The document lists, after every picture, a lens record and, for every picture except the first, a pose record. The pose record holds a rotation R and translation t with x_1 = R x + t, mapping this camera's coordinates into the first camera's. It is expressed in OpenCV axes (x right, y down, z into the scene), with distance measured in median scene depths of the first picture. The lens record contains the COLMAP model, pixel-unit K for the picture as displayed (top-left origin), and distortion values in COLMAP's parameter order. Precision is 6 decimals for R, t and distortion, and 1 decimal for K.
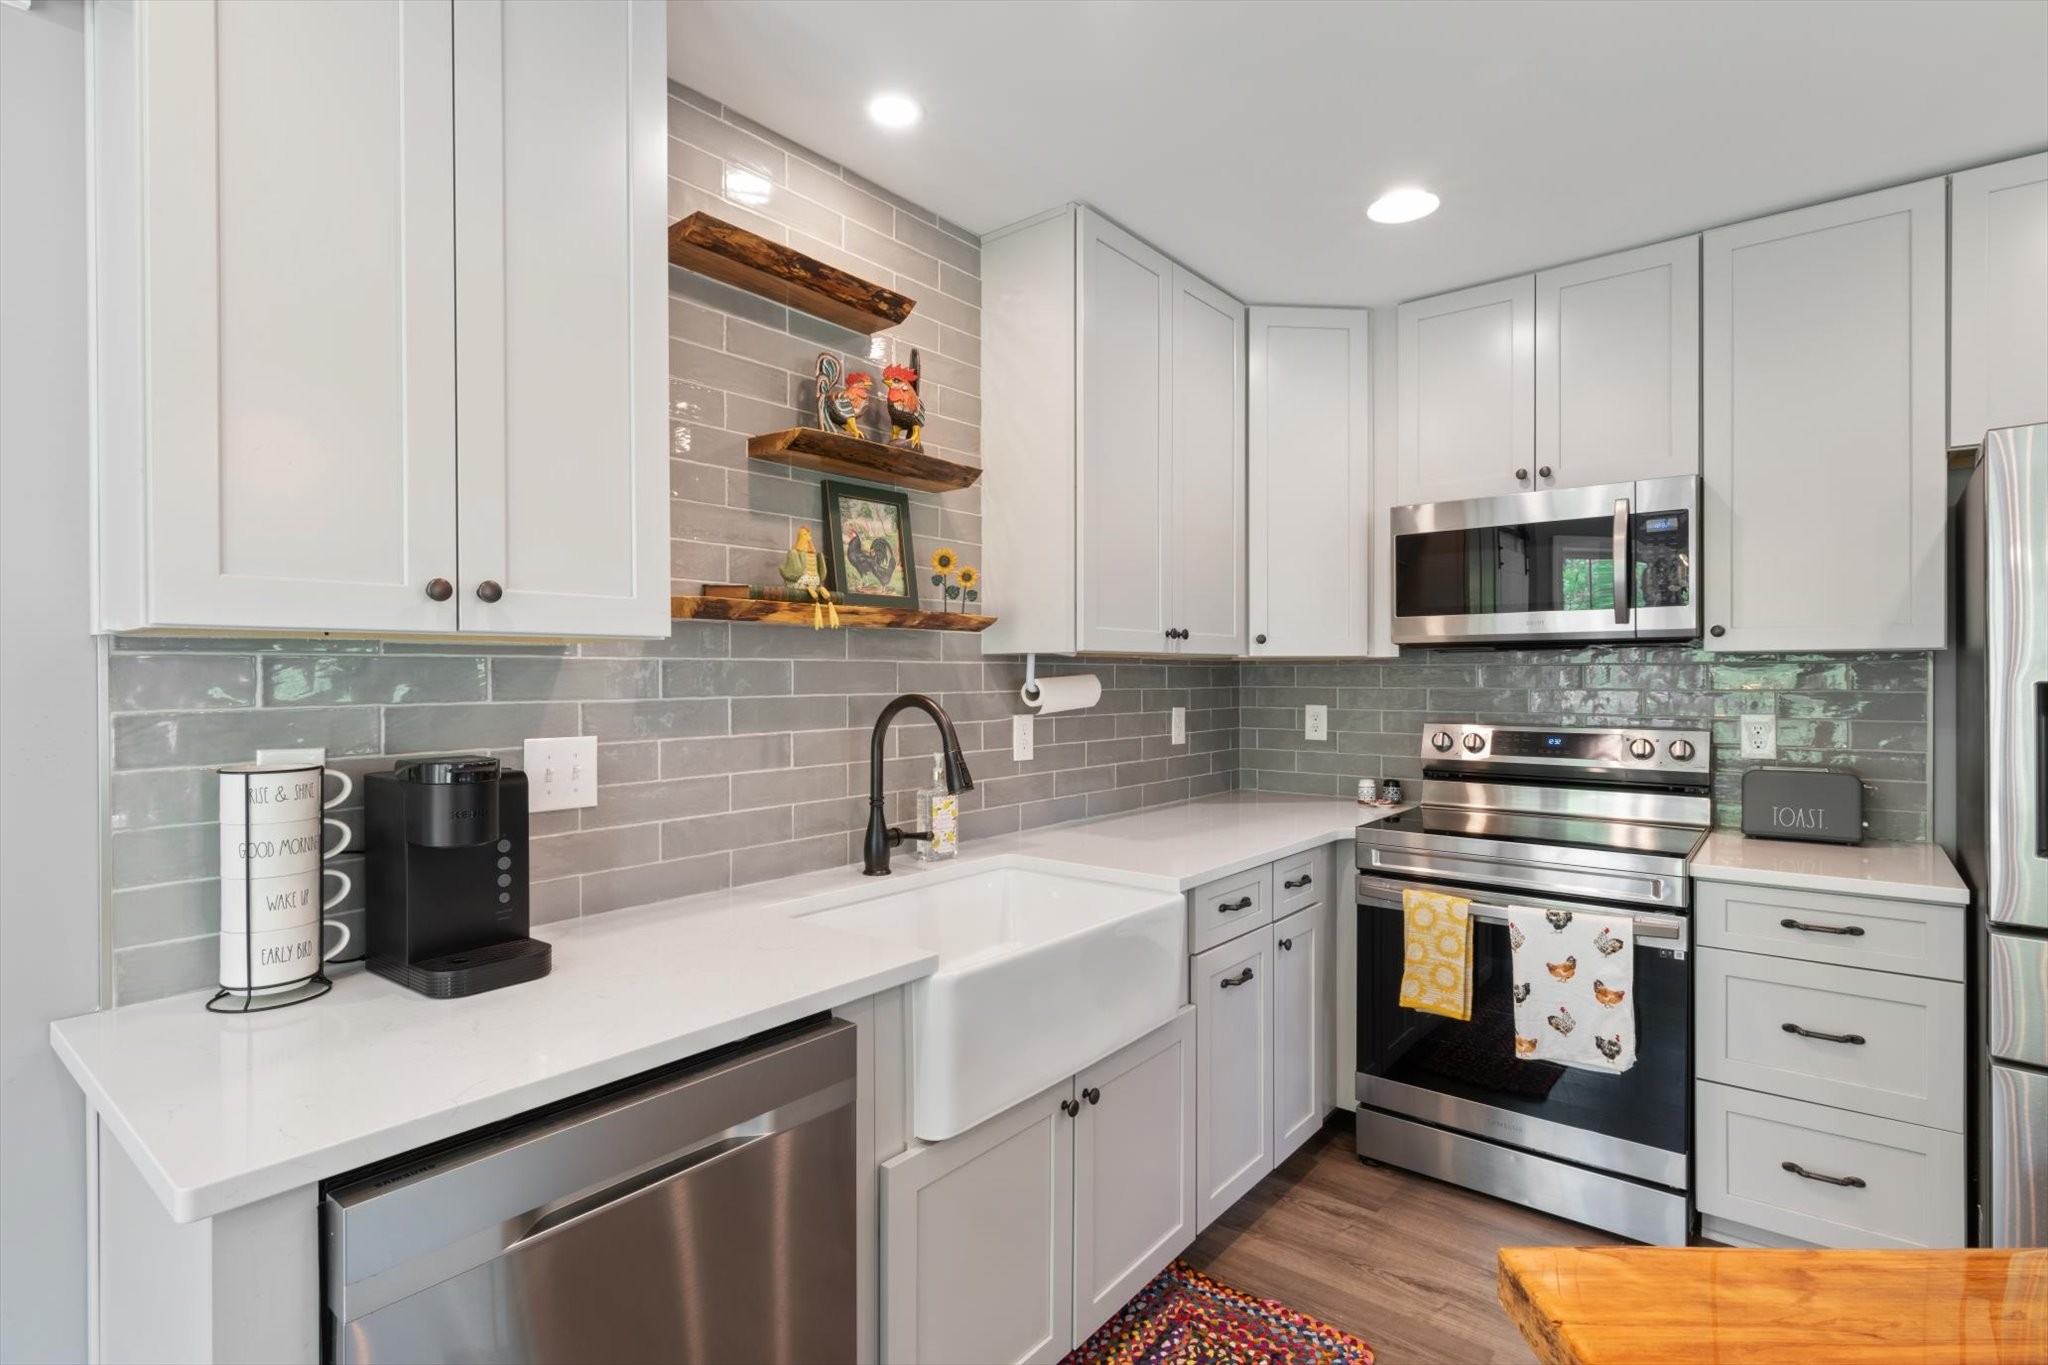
lens RADIAL K [[992.4, 0, 1023.6], [0, 992.4, 679.3], [0, 0, 1]] dist [0.003482, -0.000190]
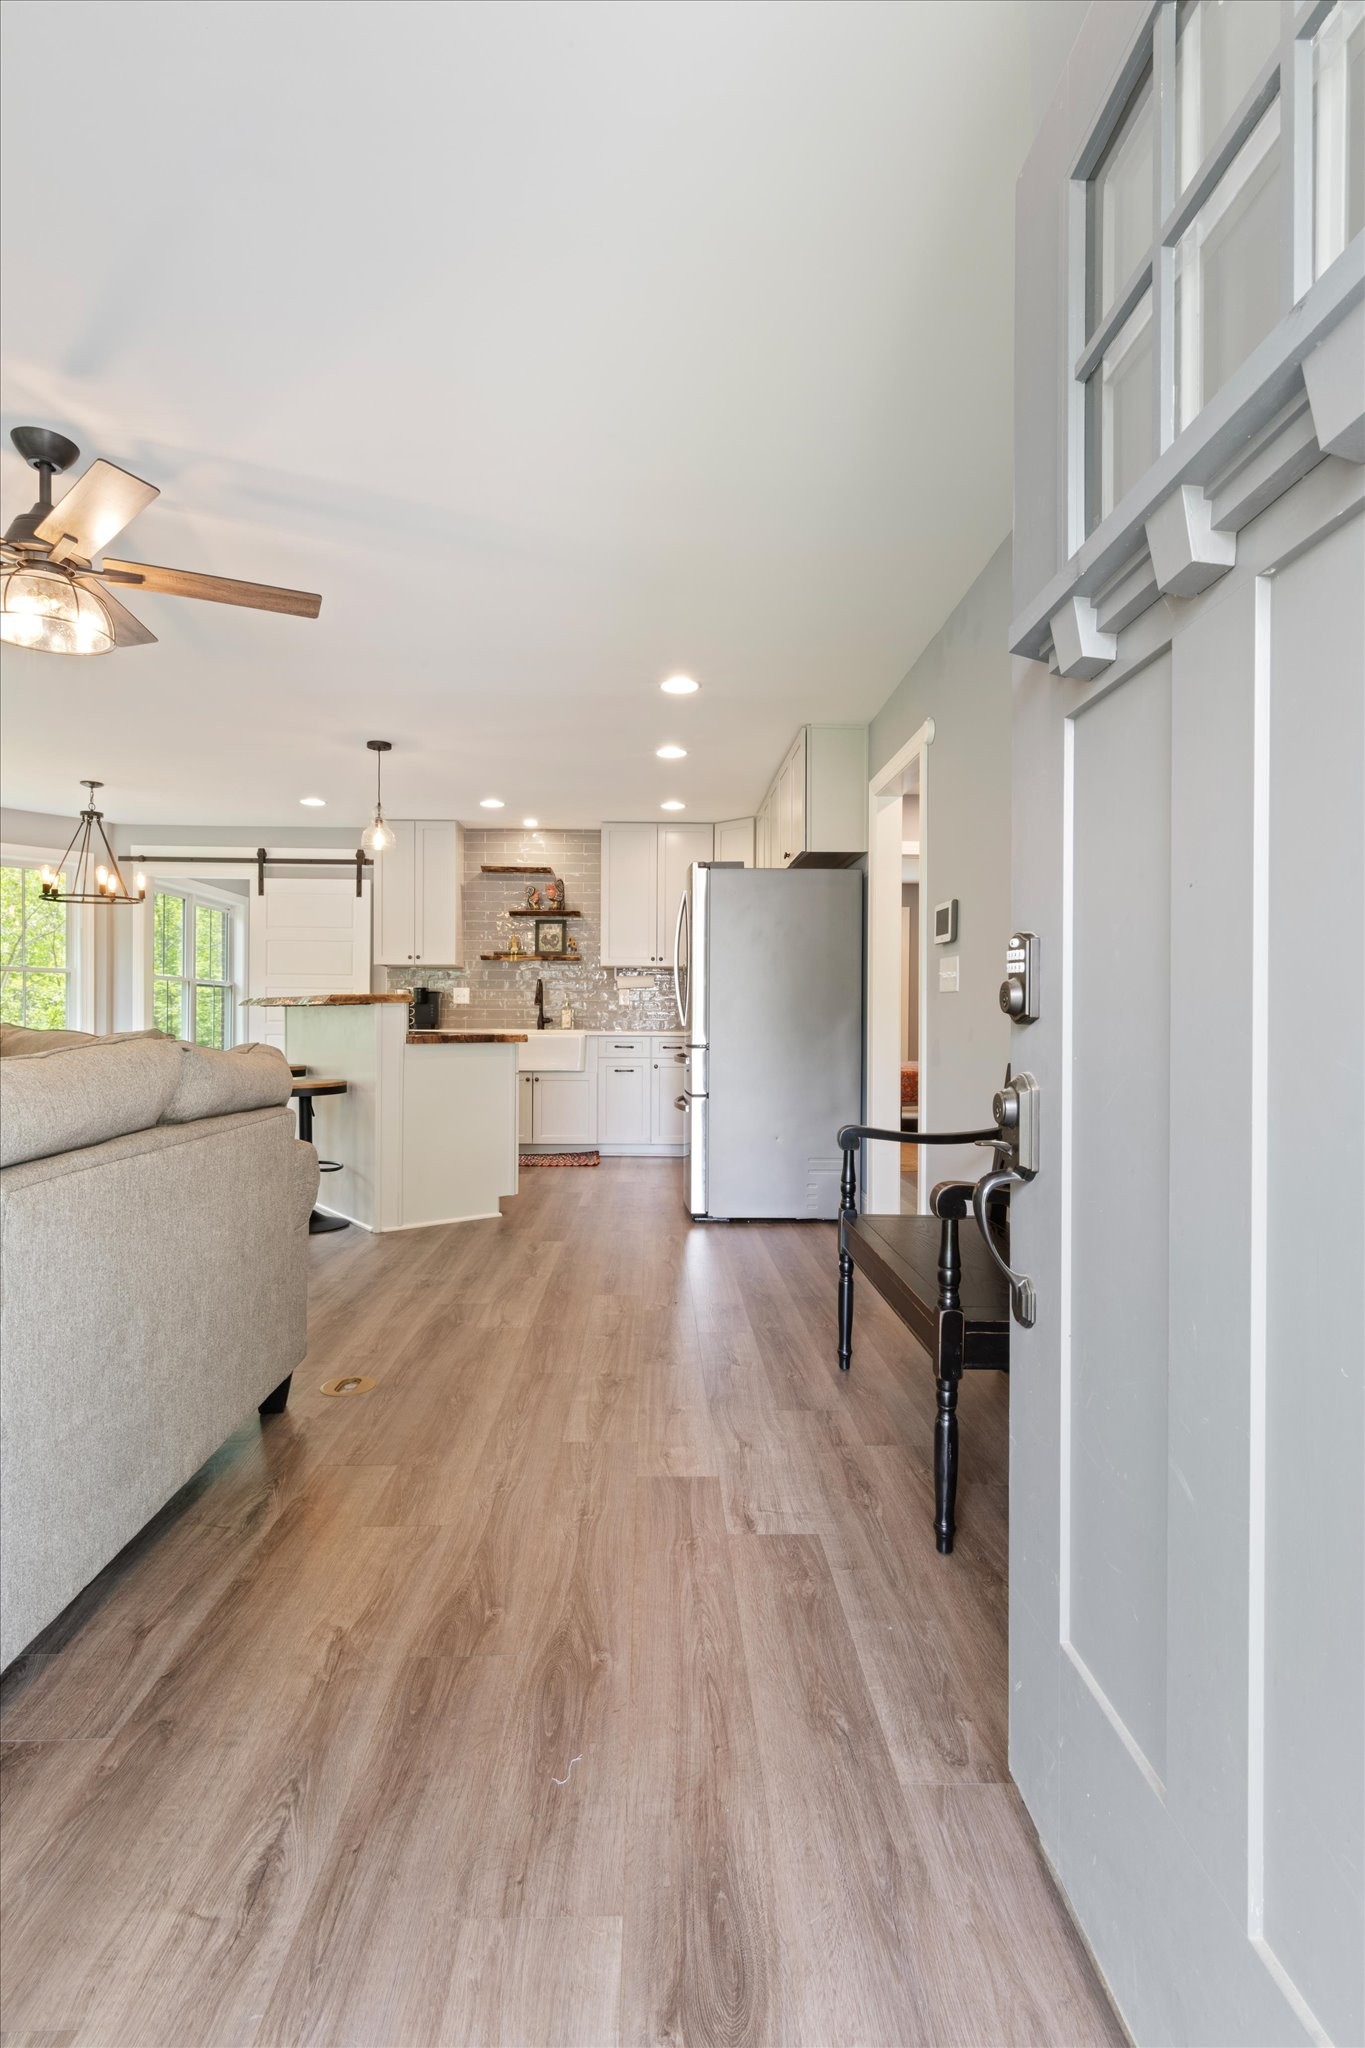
lens RADIAL K [[992.4, 0, 677.1], [0, 992.4, 1021.9], [0, 0, 1]] dist [0.003482, -0.000190]
pose [[0.641350, 0.008208, -0.767205, 2.854789], [-0.010133, 0.999946, 0.002227, 0.152349], [0.767182, 0.006346, 0.641398, -0.897588]]
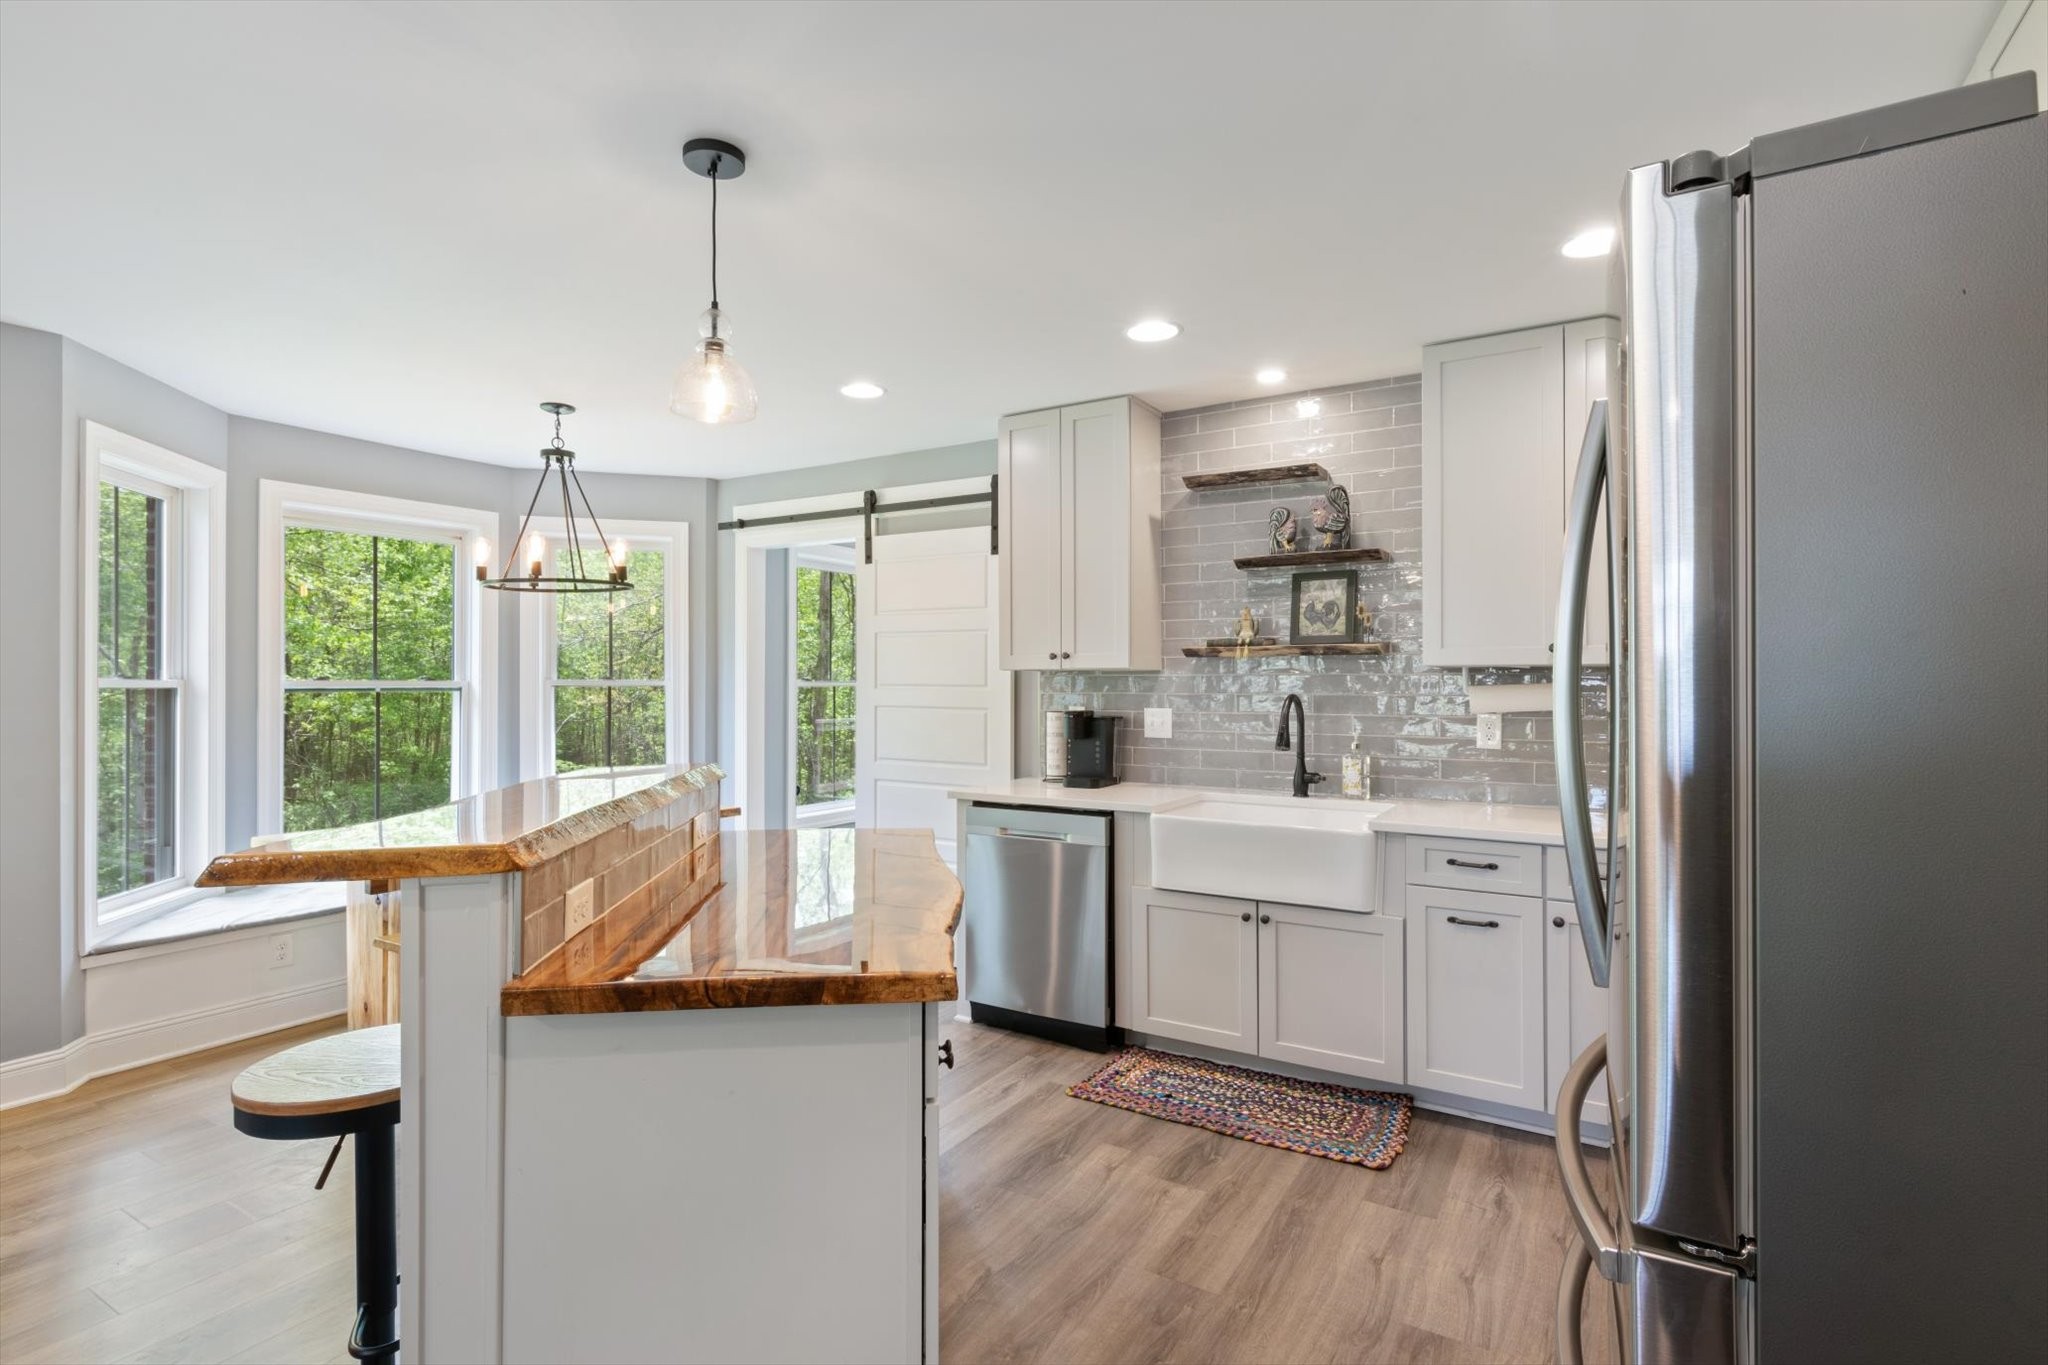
lens RADIAL K [[992.4, 0, 1023.3], [0, 992.4, 682.3], [0, 0, 1]] dist [0.003482, -0.000190]
pose [[0.126536, -0.000308, -0.991962, 1.501414], [-0.004241, 0.999991, -0.000852, -0.001566], [0.991953, 0.004315, 0.126534, 0.287594]]
